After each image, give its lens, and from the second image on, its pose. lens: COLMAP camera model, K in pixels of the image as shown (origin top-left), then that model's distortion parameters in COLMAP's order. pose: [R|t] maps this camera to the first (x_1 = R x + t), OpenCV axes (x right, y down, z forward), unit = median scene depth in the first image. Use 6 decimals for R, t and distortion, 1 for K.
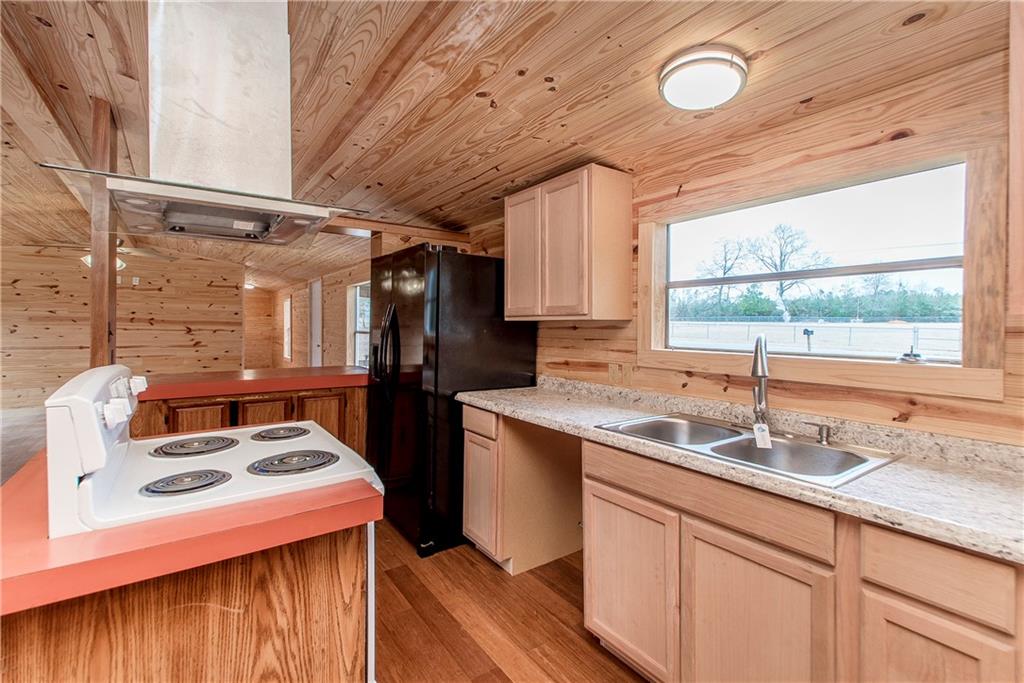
lens RADIAL K [[480.7, 0, 536.4], [0, 480.7, 331.2], [0, 0, 1]] dist [0.025336, -0.014791]
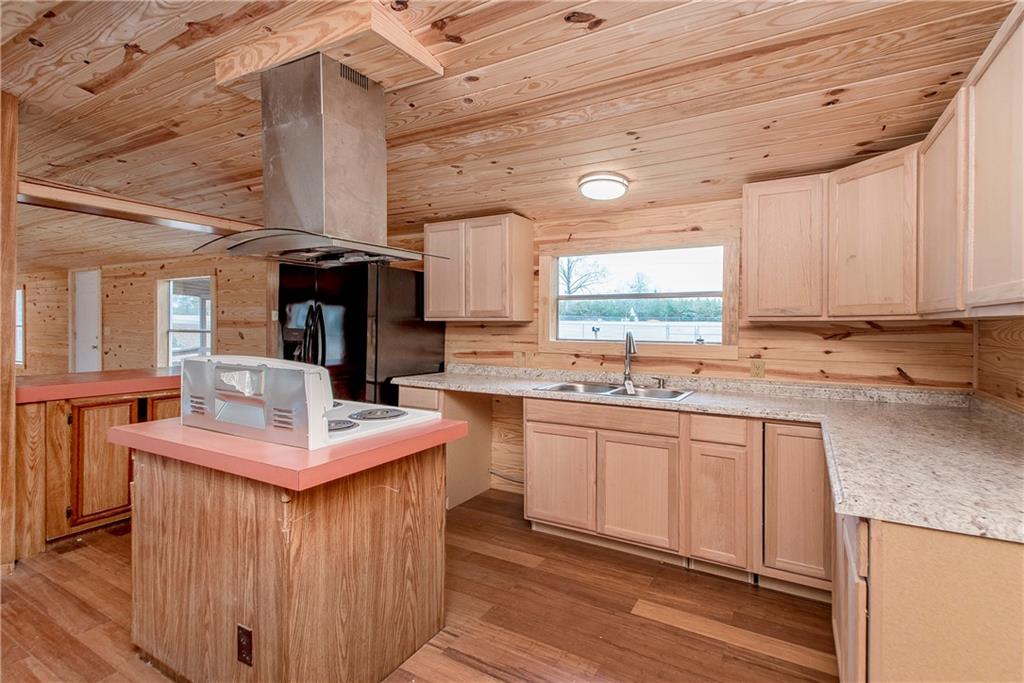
lens RADIAL K [[459.5, 0, 516.0], [0, 459.5, 331.9], [0, 0, 1]] dist [0.011734, -0.000257]
pose [[0.940130, -0.005287, 0.340776, -0.414123], [0.003149, 0.999972, 0.006827, 0.000206], [-0.340803, -0.005346, 0.940120, -0.367782]]
